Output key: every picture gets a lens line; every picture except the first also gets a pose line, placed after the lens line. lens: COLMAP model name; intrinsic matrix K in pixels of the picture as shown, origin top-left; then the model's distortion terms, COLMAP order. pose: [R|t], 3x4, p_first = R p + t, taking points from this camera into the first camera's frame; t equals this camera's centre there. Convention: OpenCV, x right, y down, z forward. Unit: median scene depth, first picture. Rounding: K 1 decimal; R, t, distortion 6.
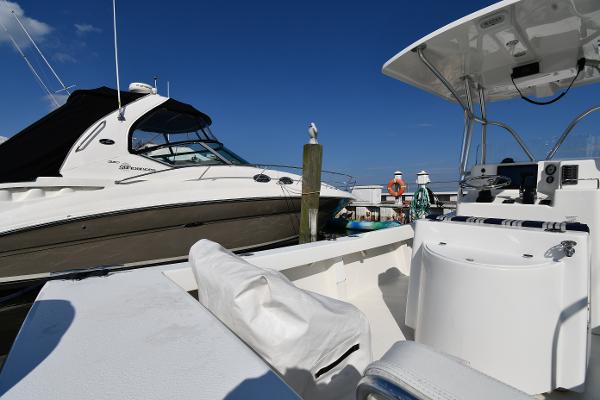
lens RADIAL K [[270.1, 0, 298.2], [0, 270.1, 196.1], [0, 0, 1]] dist [-0.014007, -0.001936]
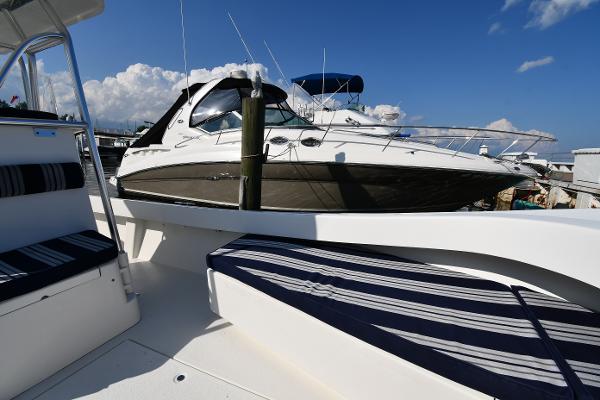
lens RADIAL K [[270.1, 0, 304.6], [0, 270.1, 204.3], [0, 0, 1]] dist [-0.014007, -0.001936]
pose [[0.436577, 0.181161, -0.881238, 1.157888], [-0.034382, 0.982161, 0.184874, -0.035800], [0.899009, -0.050413, 0.435018, 0.941643]]
